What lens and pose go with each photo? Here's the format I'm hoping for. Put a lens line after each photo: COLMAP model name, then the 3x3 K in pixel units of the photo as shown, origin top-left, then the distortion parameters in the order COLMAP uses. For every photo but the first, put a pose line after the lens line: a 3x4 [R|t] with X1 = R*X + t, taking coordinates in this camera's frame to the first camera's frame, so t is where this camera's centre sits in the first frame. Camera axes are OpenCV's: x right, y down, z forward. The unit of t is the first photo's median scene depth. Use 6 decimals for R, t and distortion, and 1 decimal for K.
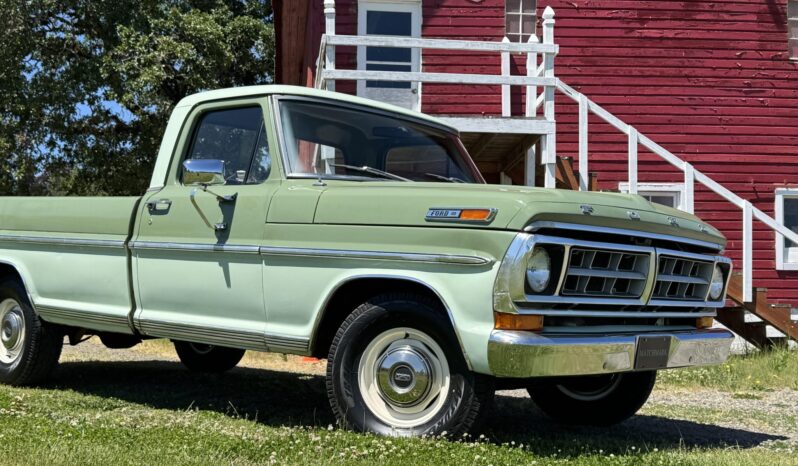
lens RADIAL K [[947.7, 0, 398.7], [0, 947.7, 245.3], [0, 0, 1]] dist [0.188806, -0.448992]
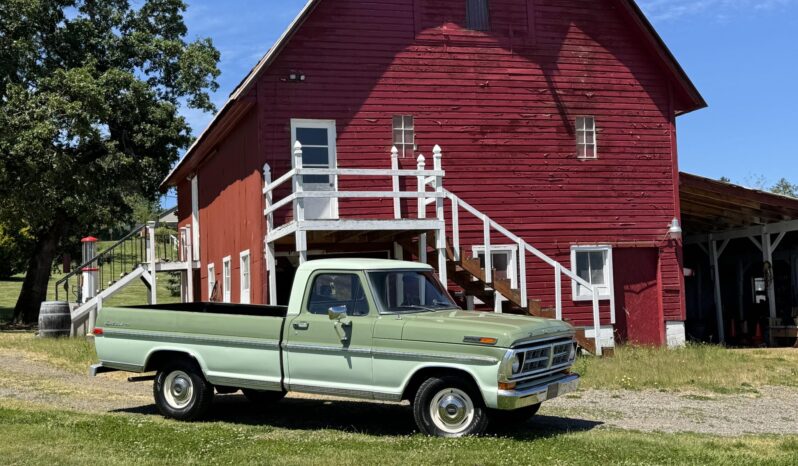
lens RADIAL K [[1026.2, 0, 380.2], [0, 1026.2, 233.3], [0, 0, 1]] dist [0.113792, -0.069046]
pose [[0.973811, -0.029357, 0.225454, -0.310964], [0.024546, 0.999408, 0.024112, -0.152414], [-0.226028, -0.017947, 0.973955, -0.589121]]
